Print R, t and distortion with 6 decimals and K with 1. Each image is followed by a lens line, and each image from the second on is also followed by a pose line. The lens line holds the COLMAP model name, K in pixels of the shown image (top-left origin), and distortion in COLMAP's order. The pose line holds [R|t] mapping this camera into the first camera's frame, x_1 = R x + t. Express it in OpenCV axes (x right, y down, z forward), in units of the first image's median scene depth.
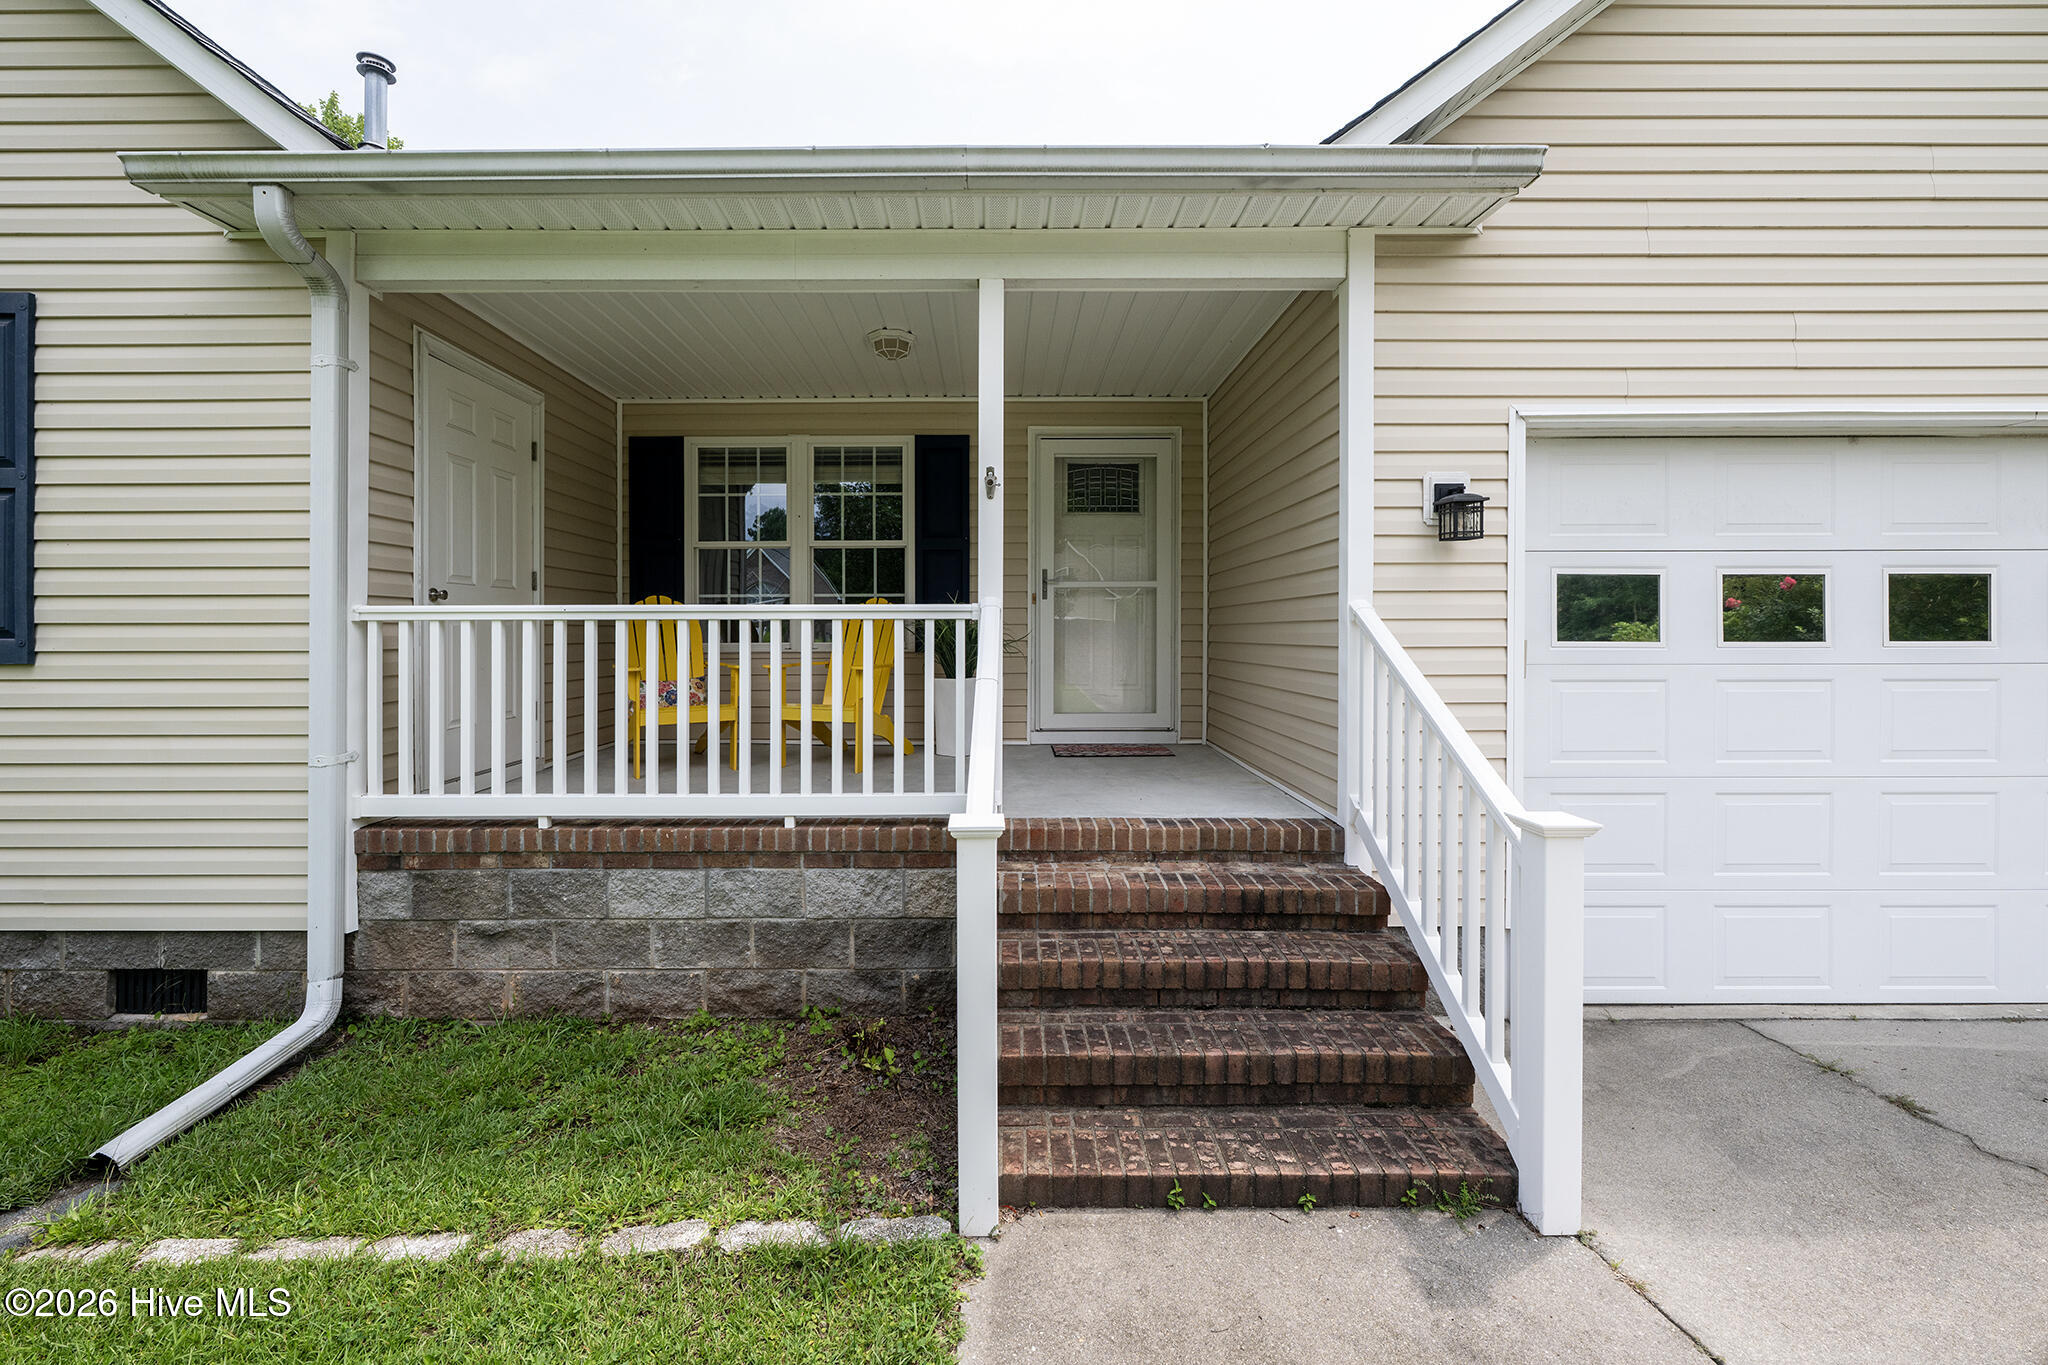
lens RADIAL K [[822.5, 0, 1019.7], [0, 822.5, 633.3], [0, 0, 1]] dist [-0.001018, 0.000936]
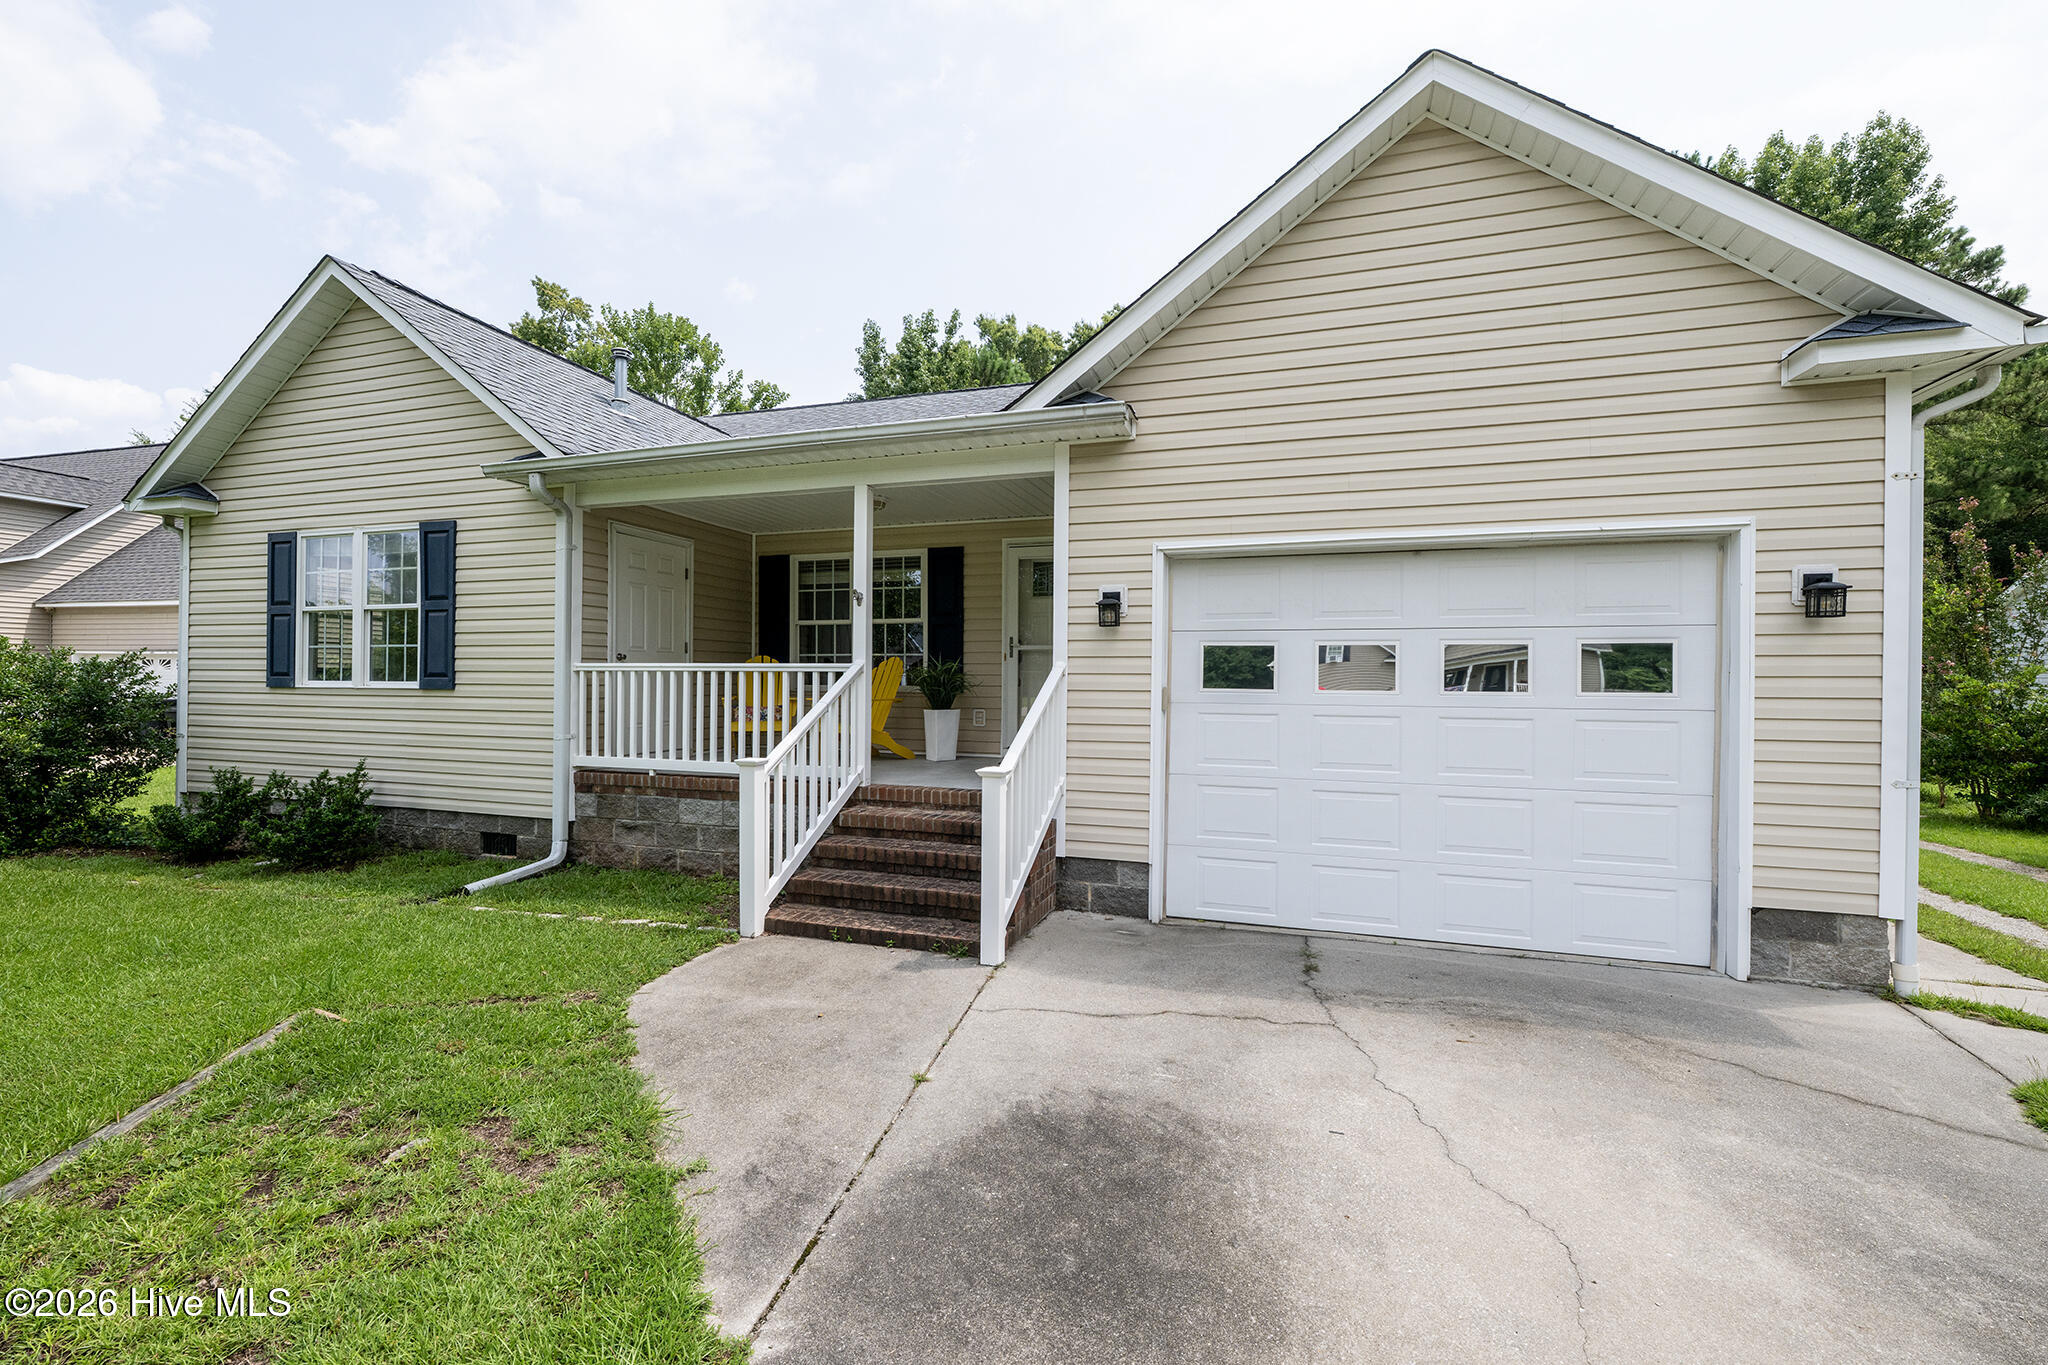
lens RADIAL K [[694.2, 0, 979.6], [0, 694.2, 682.2], [0, 0, 1]] dist [0.000237, -0.000150]
pose [[0.966205, 0.010958, -0.257543, 0.613608], [-0.010753, 0.999940, 0.002203, -0.000970], [0.257552, 0.000641, 0.966264, -0.415823]]
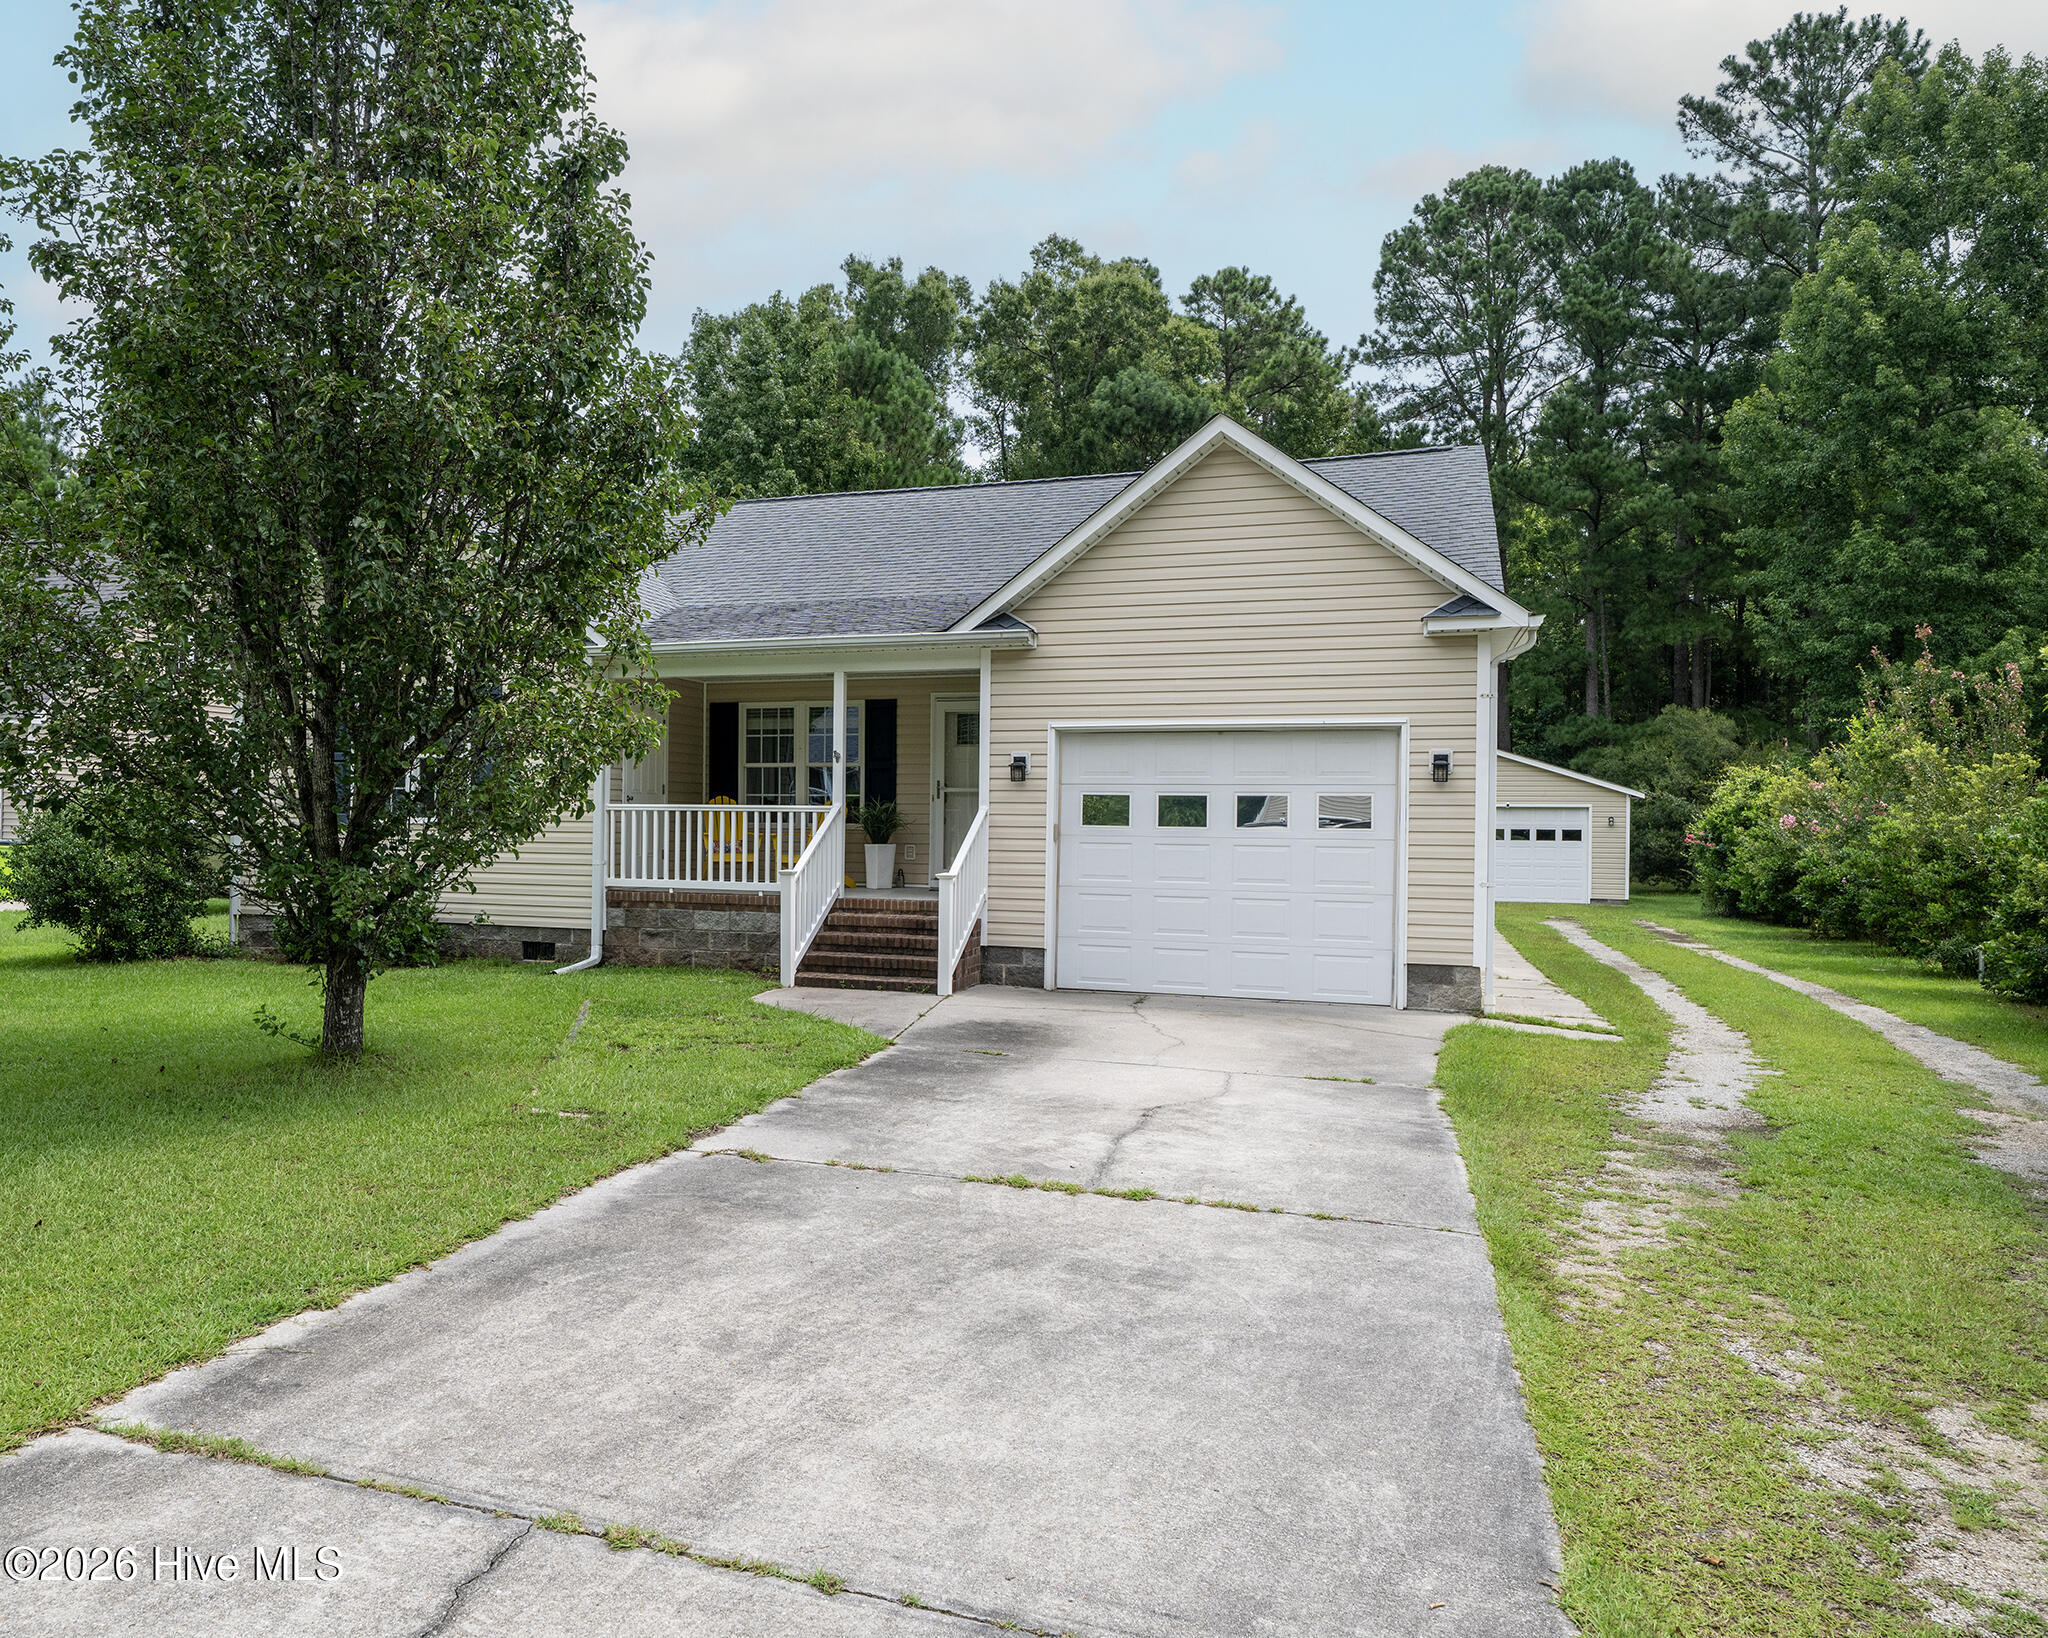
lens RADIAL K [[1373.2, 0, 882.5], [0, 1373.2, 833.3], [0, 0, 1]] dist [-0.003812, 0.002456]
pose [[0.944206, 0.017265, -0.328904, 1.409469], [-0.015063, 0.999844, 0.009243, 0.005034], [0.329012, -0.003773, 0.944318, -2.753170]]
